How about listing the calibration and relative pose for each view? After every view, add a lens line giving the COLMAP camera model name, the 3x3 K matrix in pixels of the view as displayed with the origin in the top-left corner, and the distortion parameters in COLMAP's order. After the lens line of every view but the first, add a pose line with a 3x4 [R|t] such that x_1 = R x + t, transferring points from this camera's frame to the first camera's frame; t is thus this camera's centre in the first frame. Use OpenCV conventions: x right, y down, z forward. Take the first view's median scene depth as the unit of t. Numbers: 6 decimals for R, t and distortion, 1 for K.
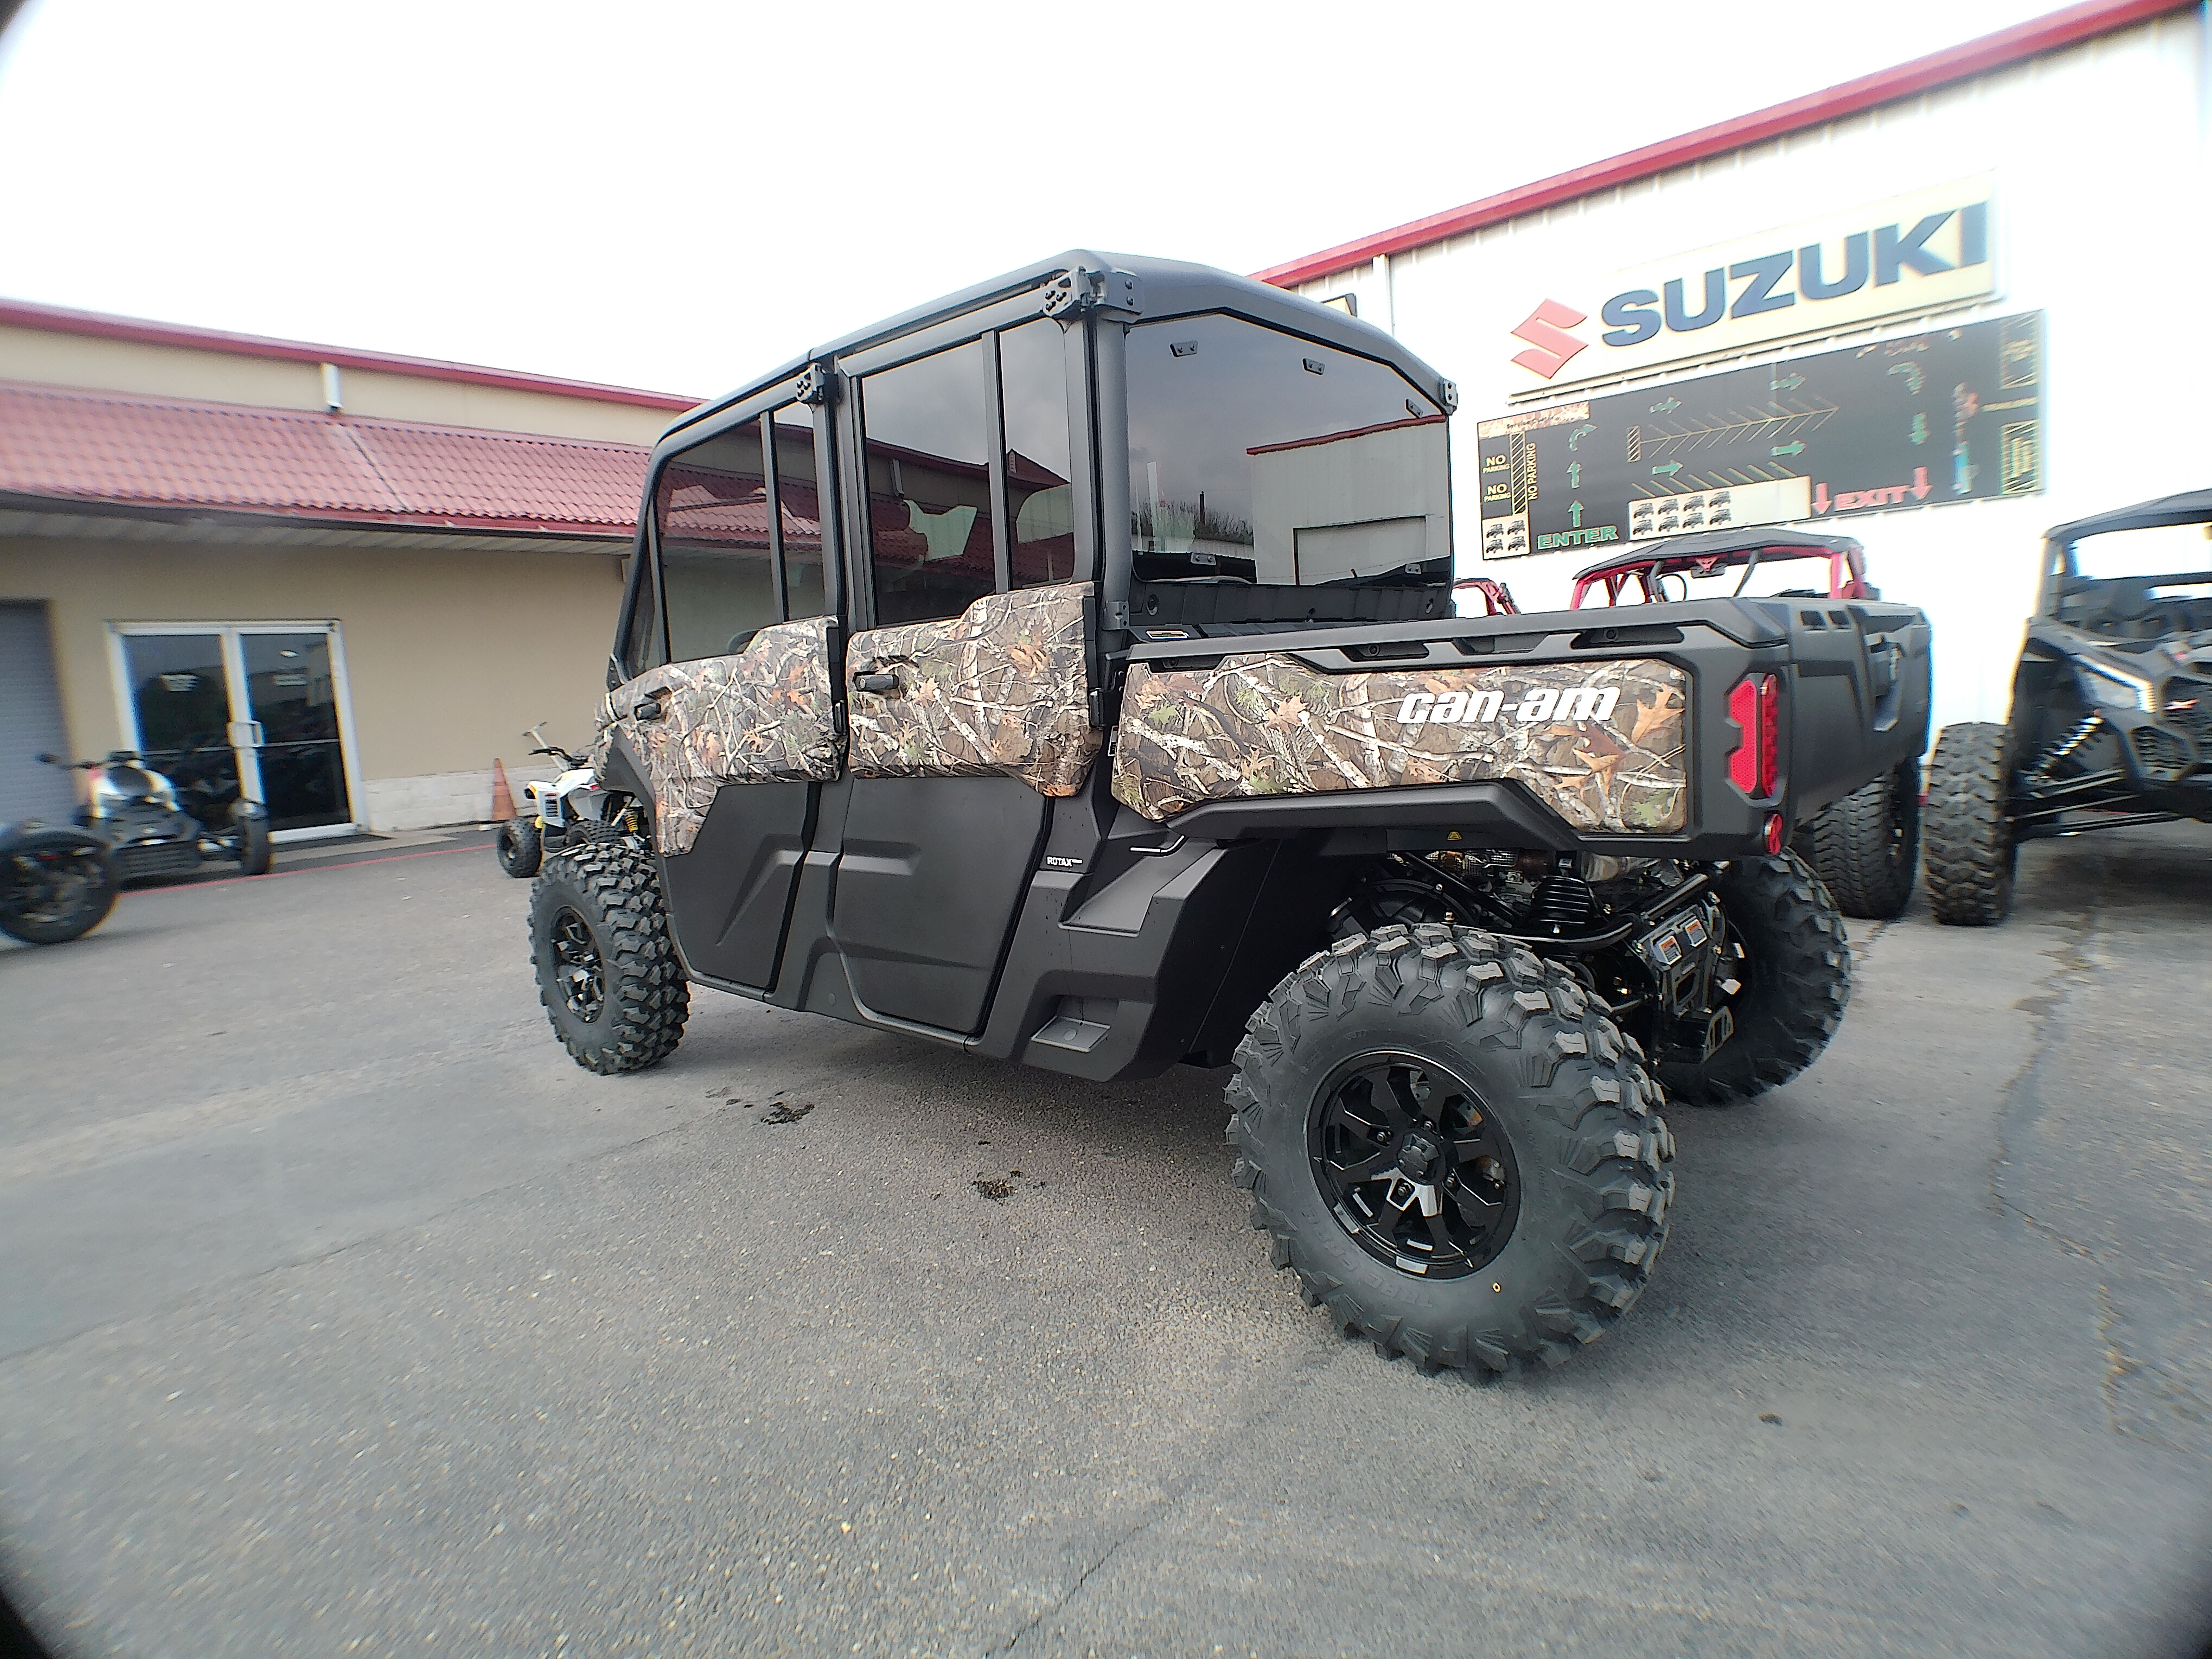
lens RADIAL K [[1200.6, 0, 1140.9], [0, 1200.6, 832.6], [0, 0, 1]] dist [-0.033889, 0.001136]
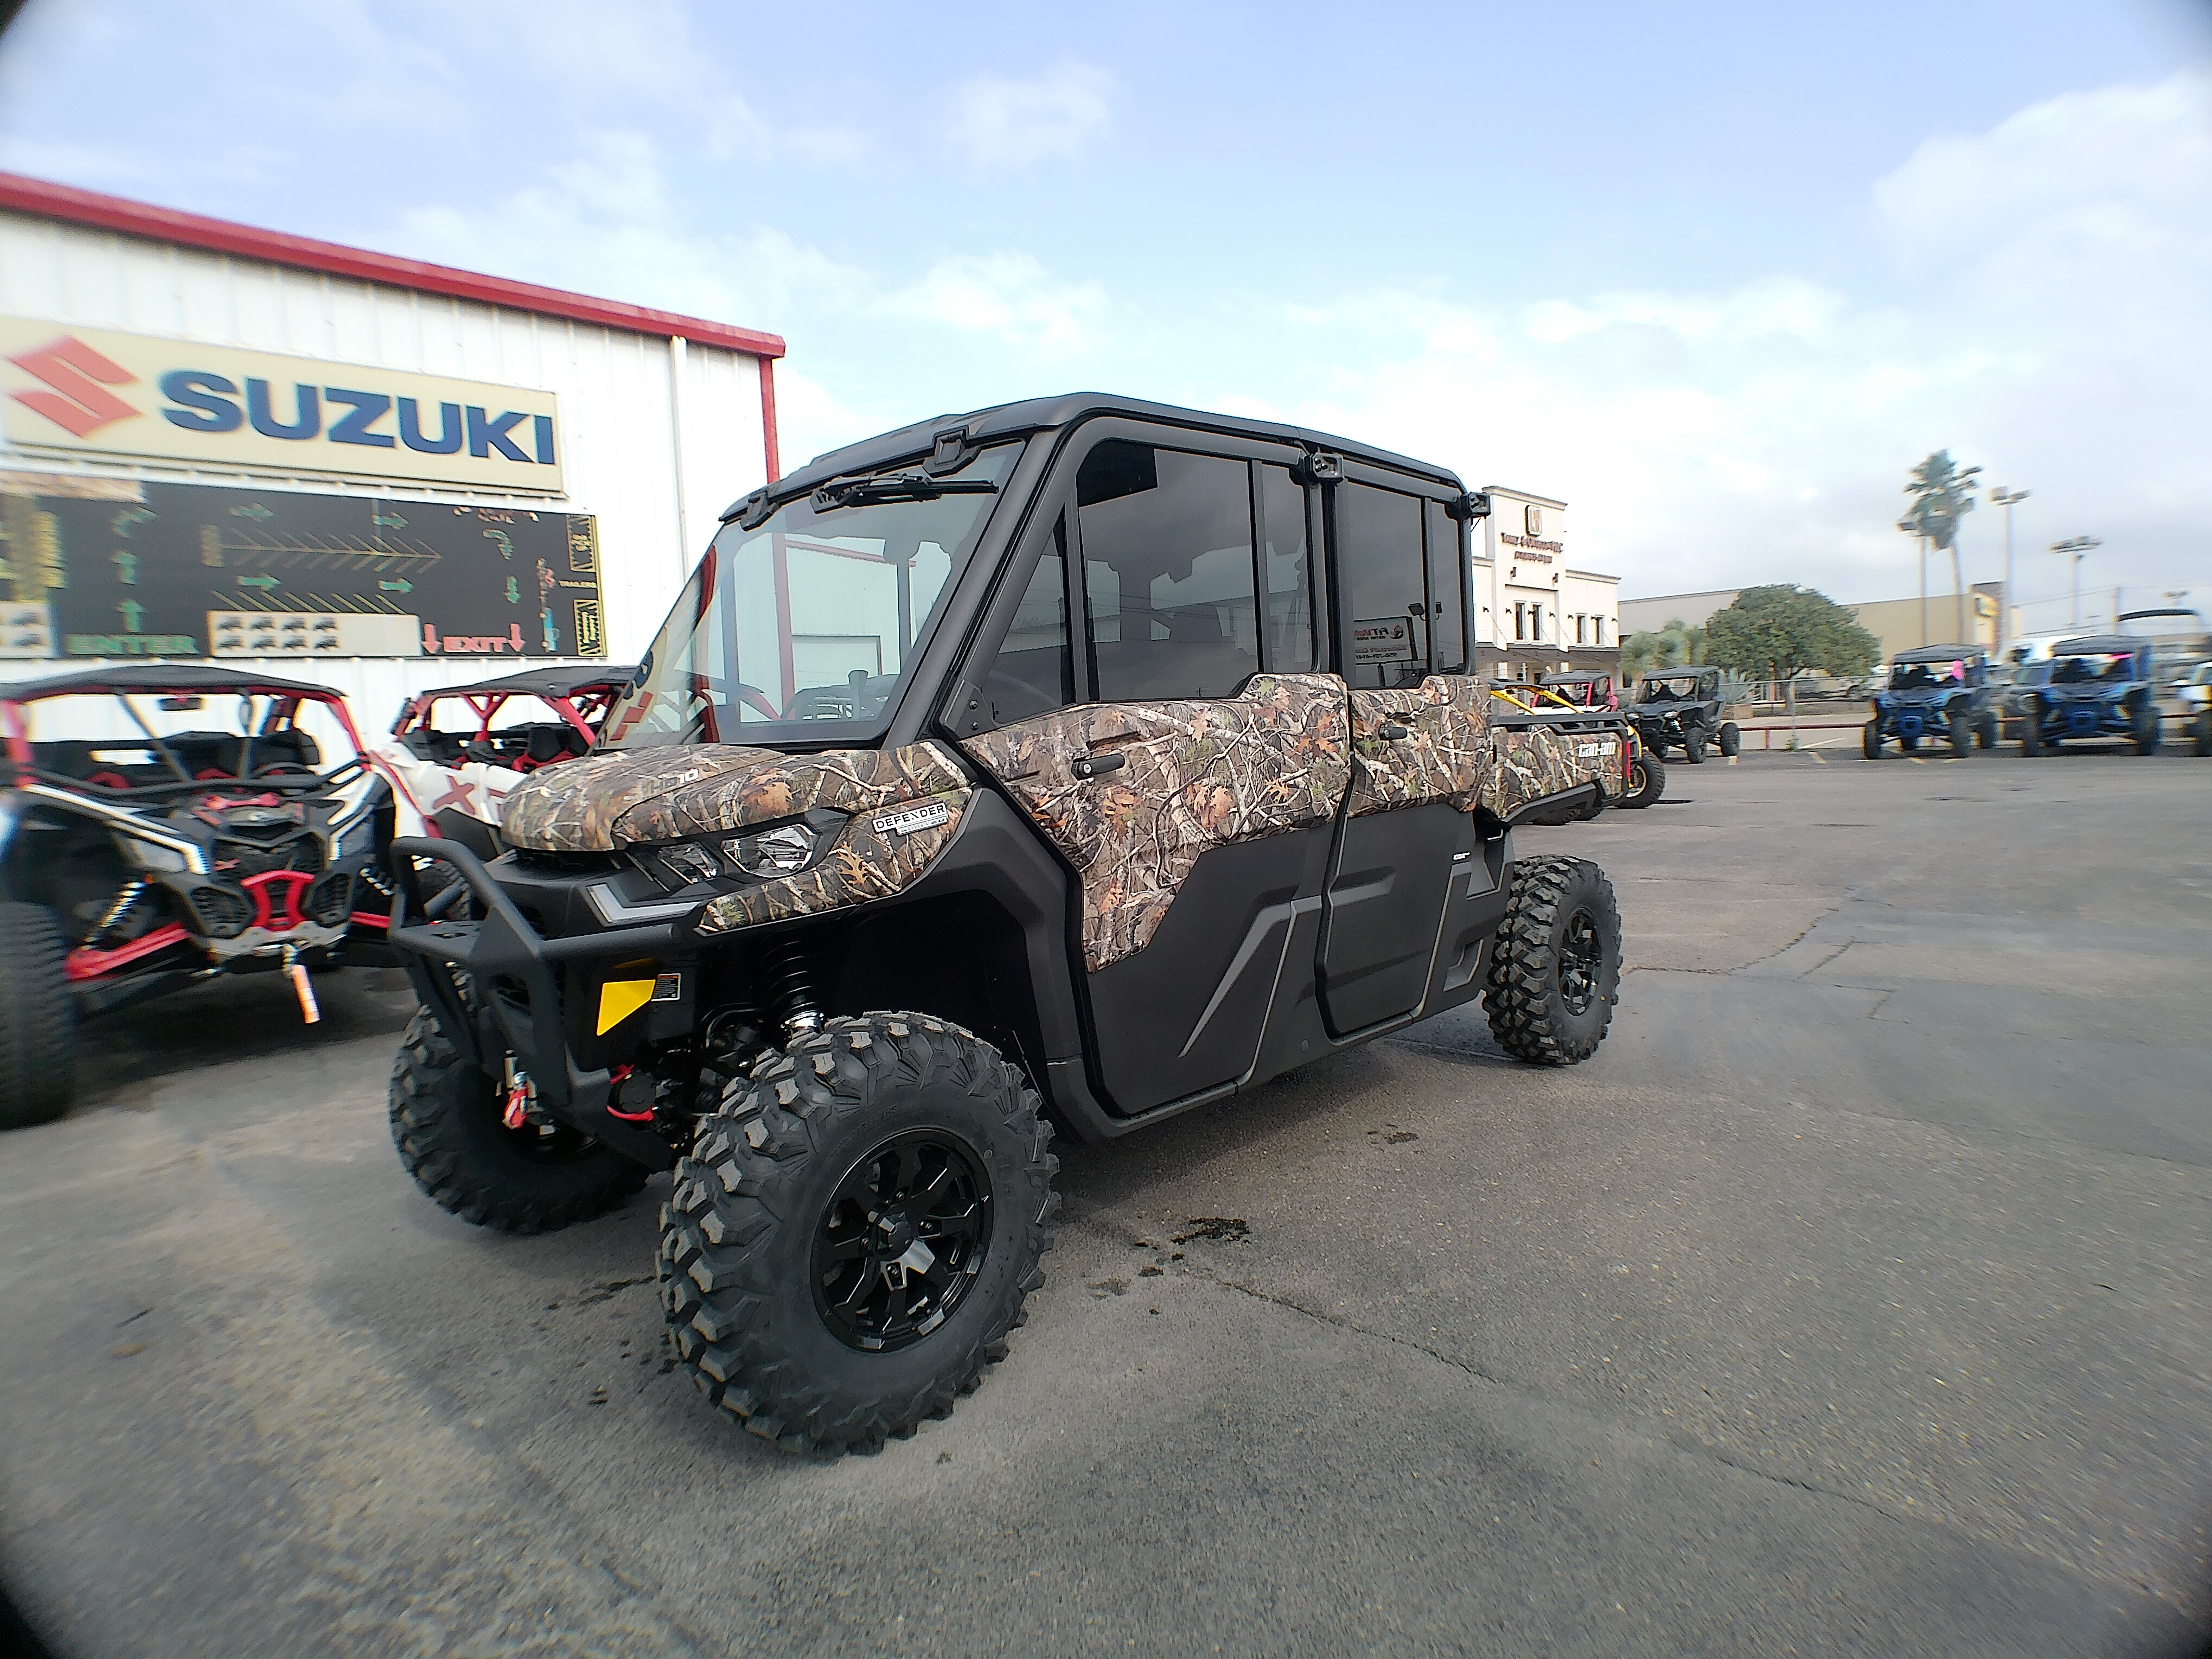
lens RADIAL K [[1200.6, 0, 1140.9], [0, 1200.6, 832.6], [0, 0, 1]] dist [-0.033889, 0.001136]
pose [[0.043760, -0.023726, 0.998760, -1.454109], [0.168303, 0.985605, 0.016039, -0.088772], [-0.984763, 0.167393, 0.047123, 1.215289]]
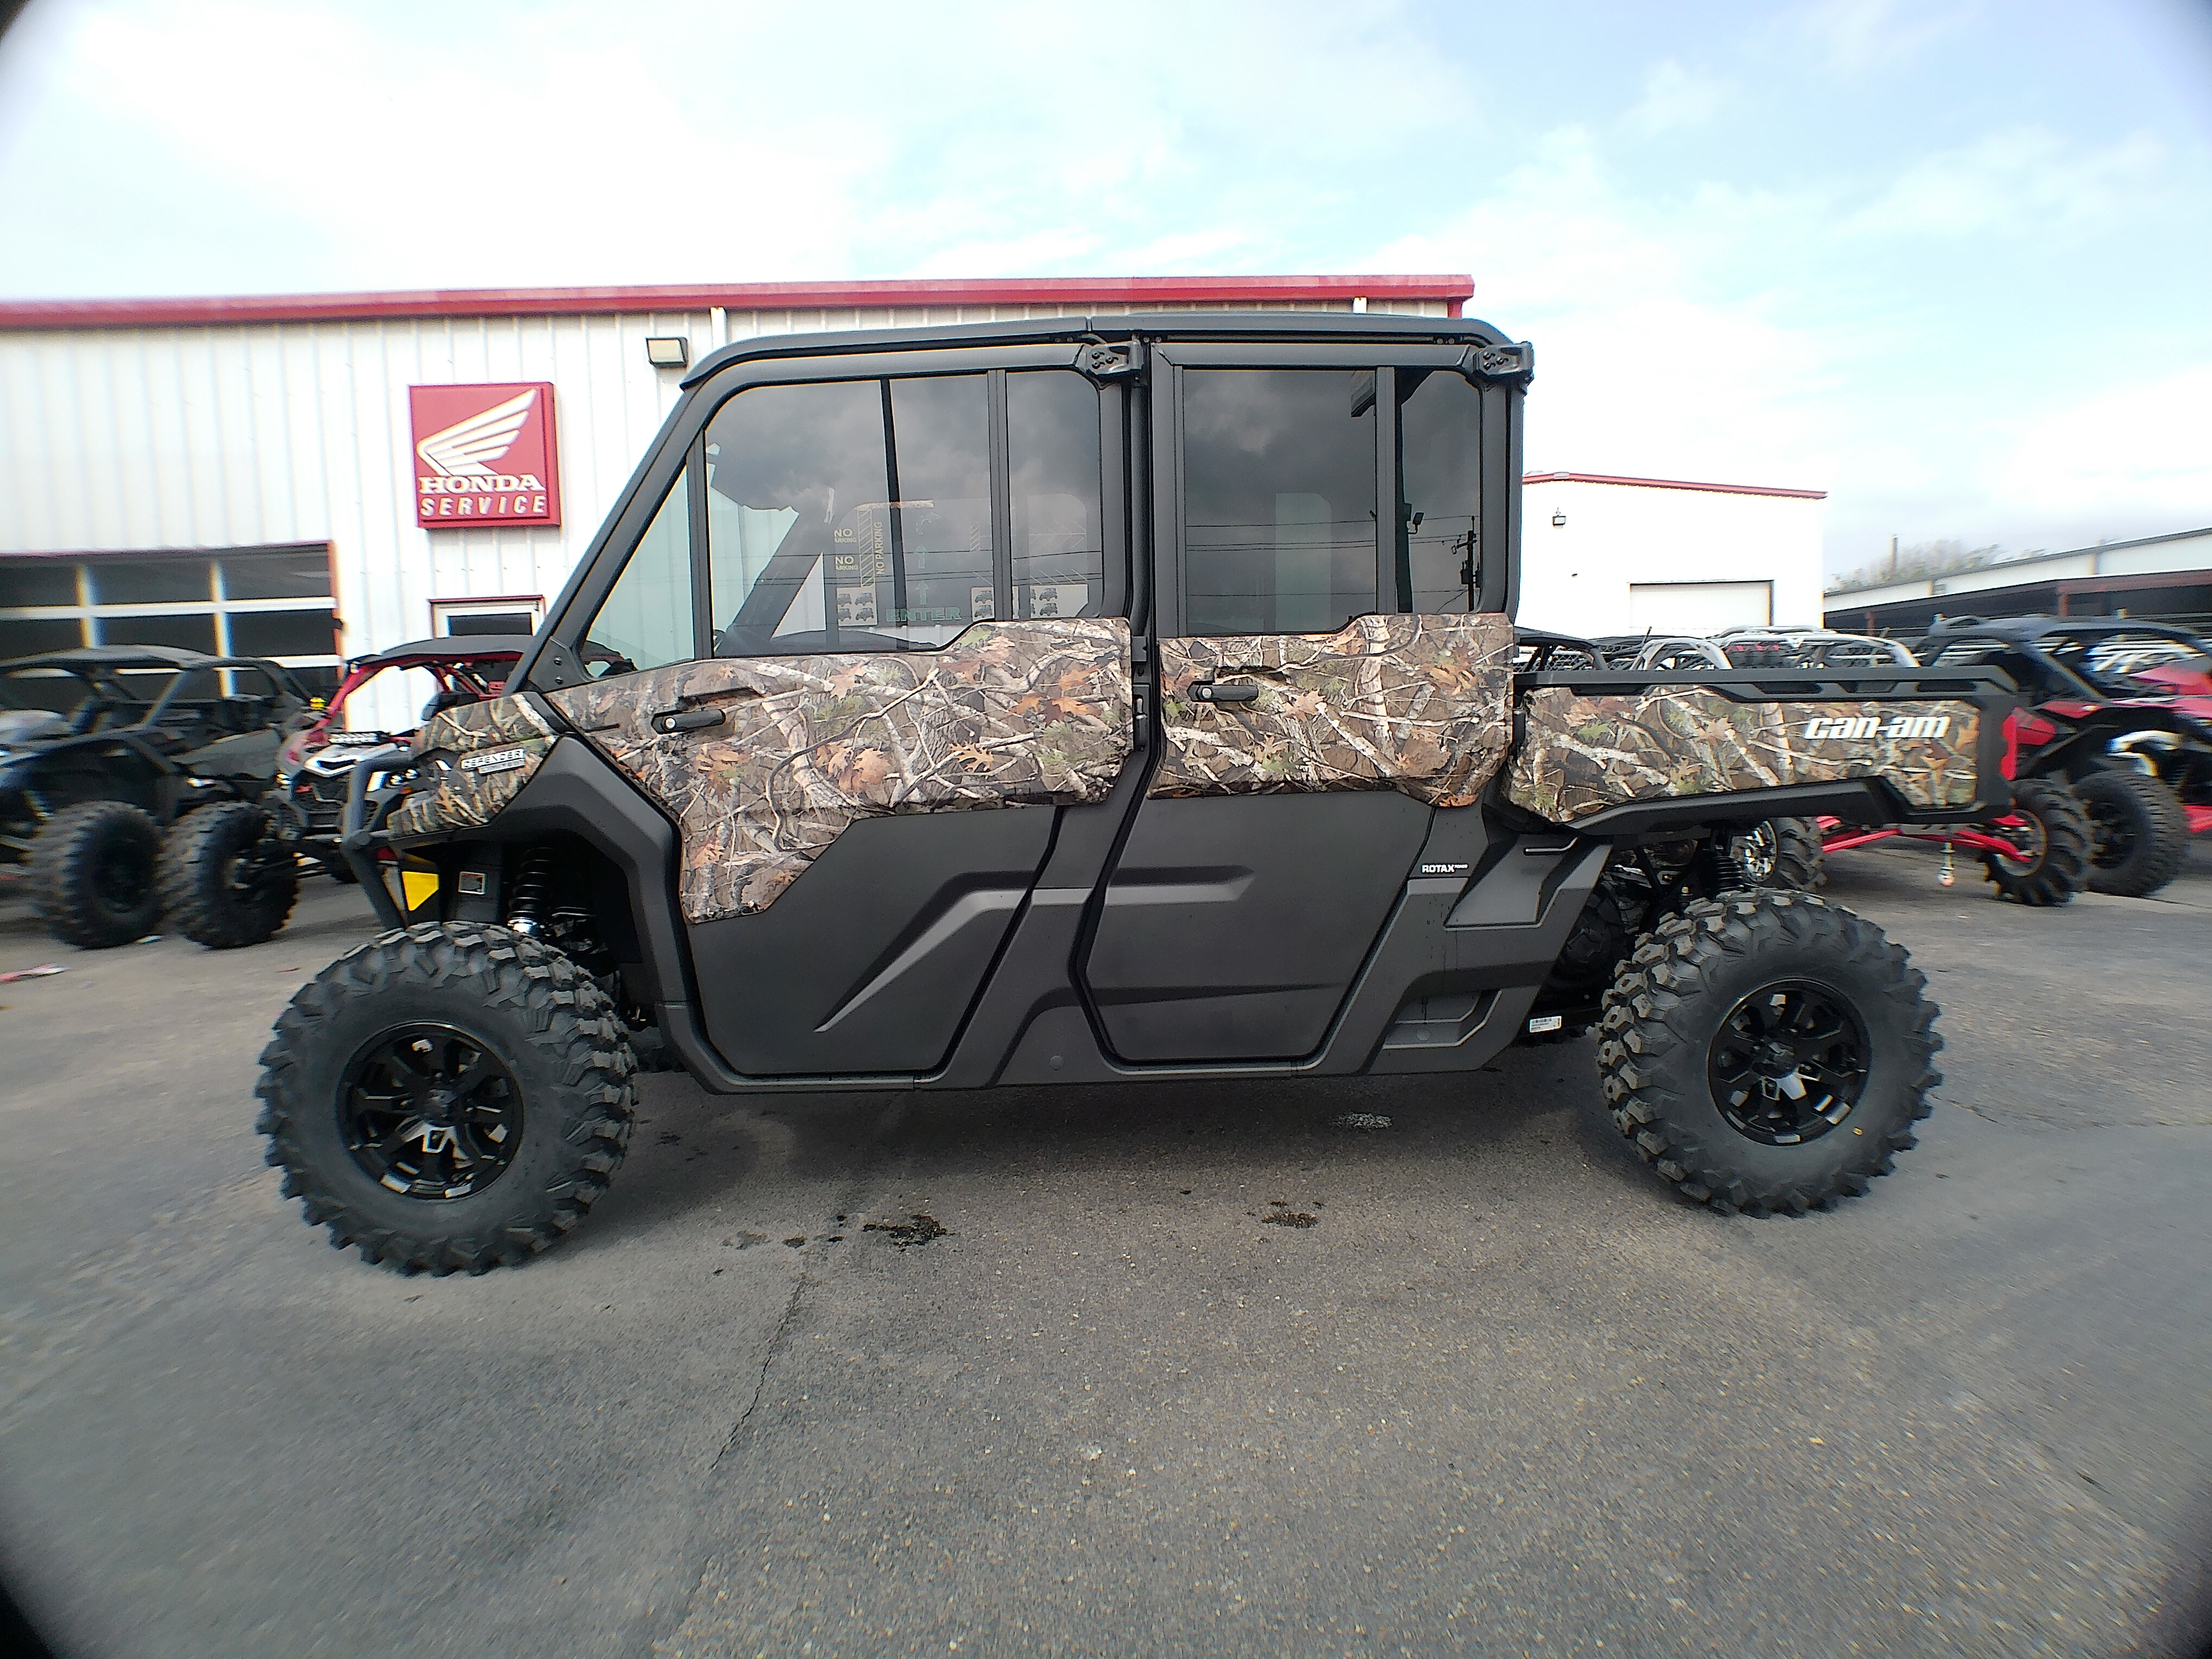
lens RADIAL K [[1200.6, 0, 1140.9], [0, 1200.6, 832.6], [0, 0, 1]] dist [-0.033889, 0.001136]
pose [[0.721826, -0.020008, 0.691785, -0.920373], [0.065381, 0.997083, -0.039382, 0.015481], [-0.688979, 0.073657, 0.721029, 0.380940]]
